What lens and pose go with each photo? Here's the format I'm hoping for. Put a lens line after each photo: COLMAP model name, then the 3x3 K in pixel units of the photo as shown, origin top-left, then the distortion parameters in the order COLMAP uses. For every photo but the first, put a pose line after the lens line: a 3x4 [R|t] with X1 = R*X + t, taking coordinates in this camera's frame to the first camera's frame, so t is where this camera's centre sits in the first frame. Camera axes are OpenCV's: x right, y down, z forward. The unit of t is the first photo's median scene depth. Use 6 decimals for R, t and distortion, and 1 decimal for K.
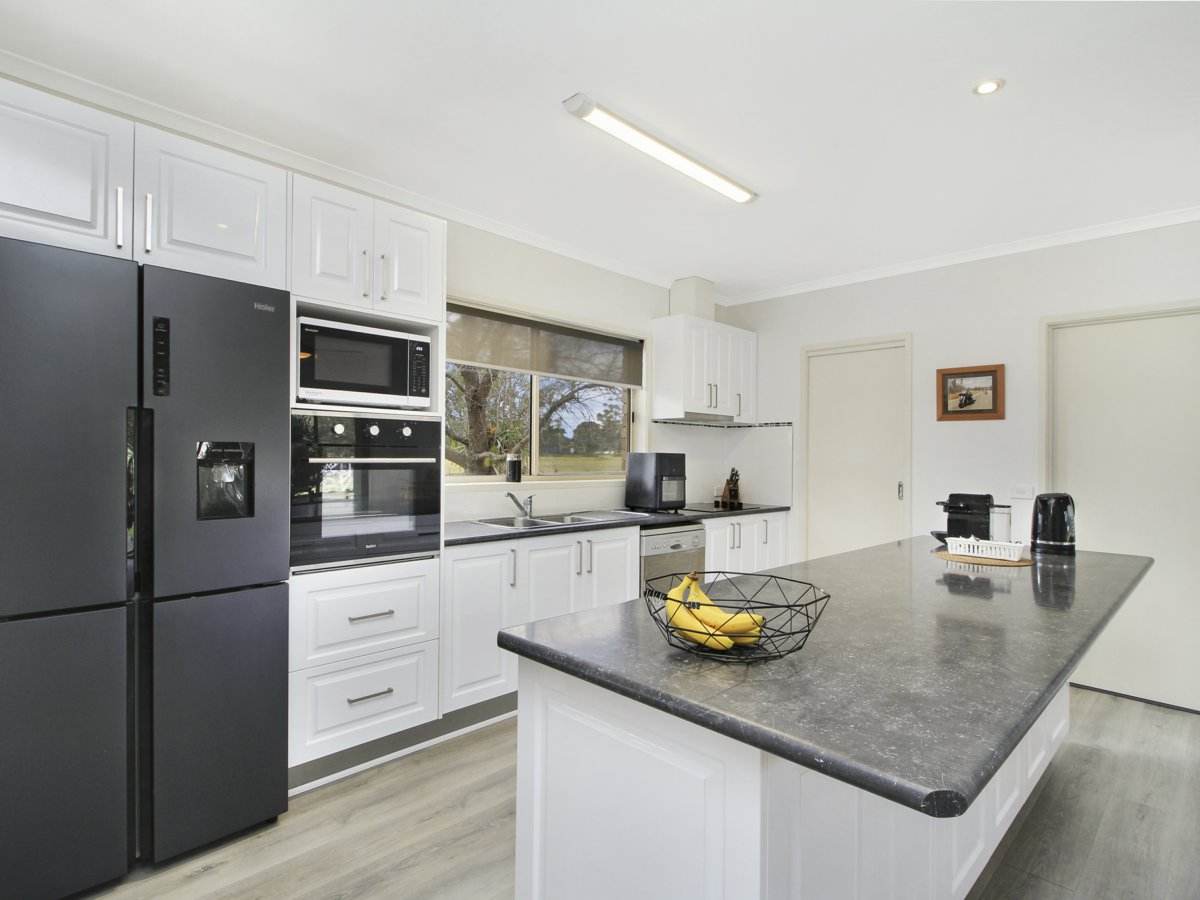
lens RADIAL K [[634.1, 0, 617.7], [0, 634.1, 449.0], [0, 0, 1]] dist [0.002581, -0.007266]
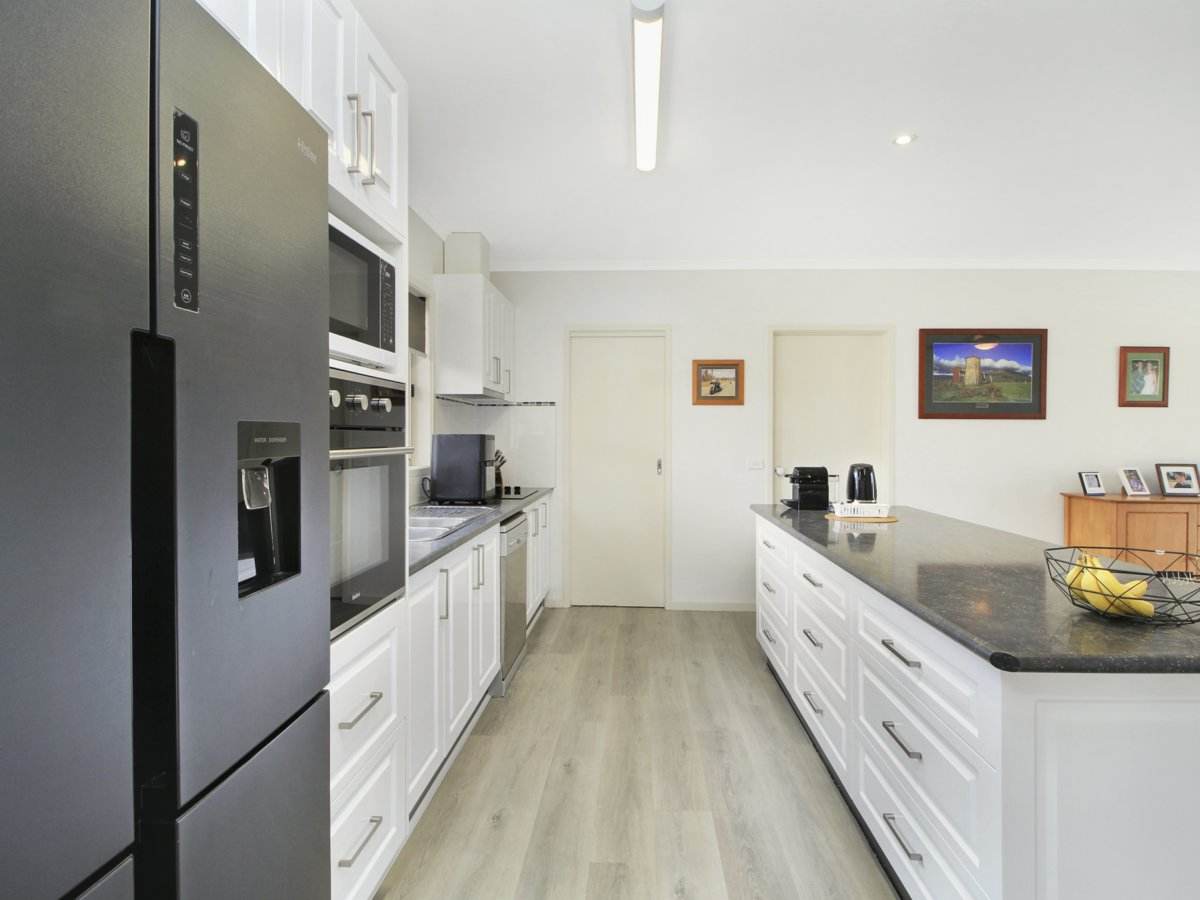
lens RADIAL K [[634.1, 0, 618.5], [0, 634.1, 452.1], [0, 0, 1]] dist [0.002581, -0.007266]
pose [[0.744634, -0.025832, 0.666973, -0.388244], [-0.000127, 0.999245, 0.038842, -0.003619], [-0.667473, -0.029007, 0.744068, 0.248752]]
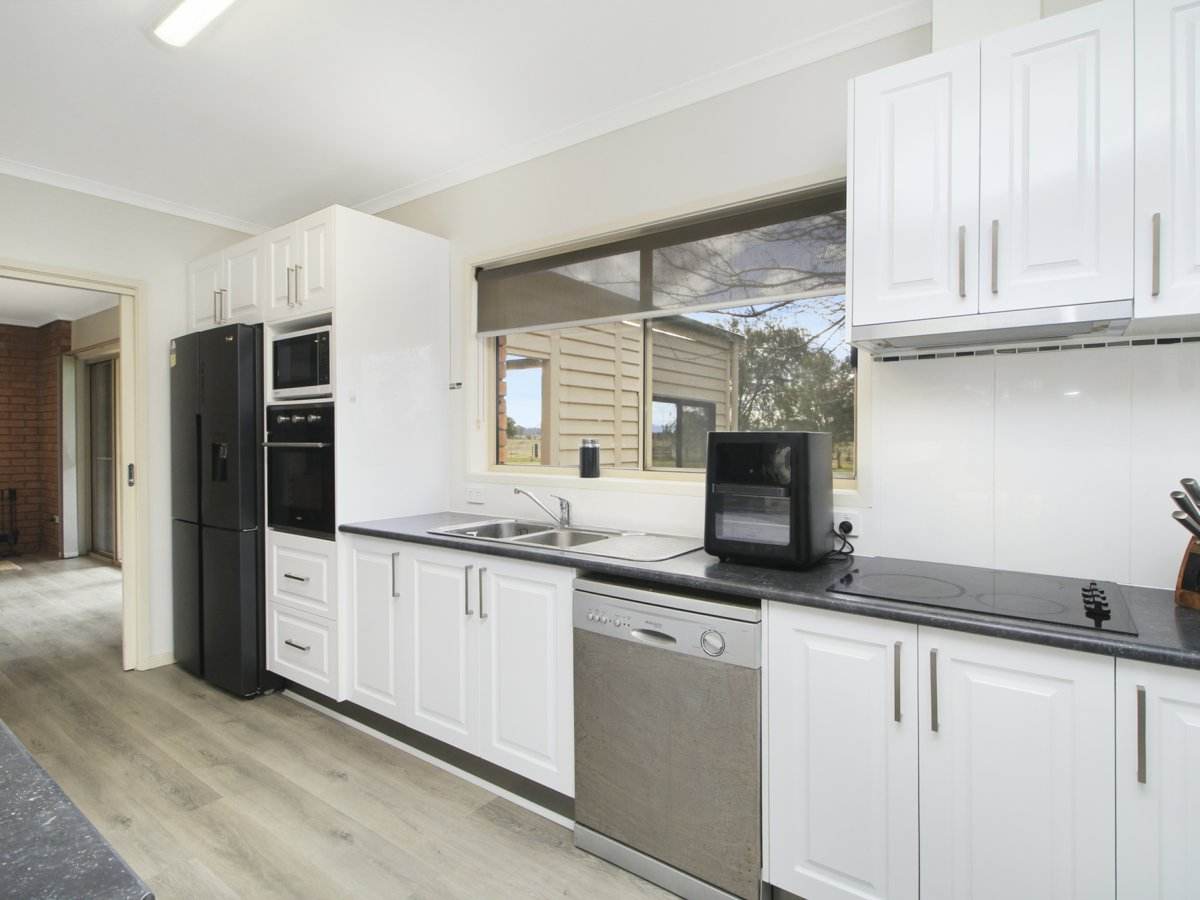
lens RADIAL K [[634.1, 0, 594.0], [0, 634.1, 449.4], [0, 0, 1]] dist [0.002581, -0.007266]
pose [[0.126331, 0.007147, -0.991962, 0.533613], [0.013513, 0.999869, 0.008925, 0.014597], [0.991896, -0.014532, 0.126217, 0.890331]]
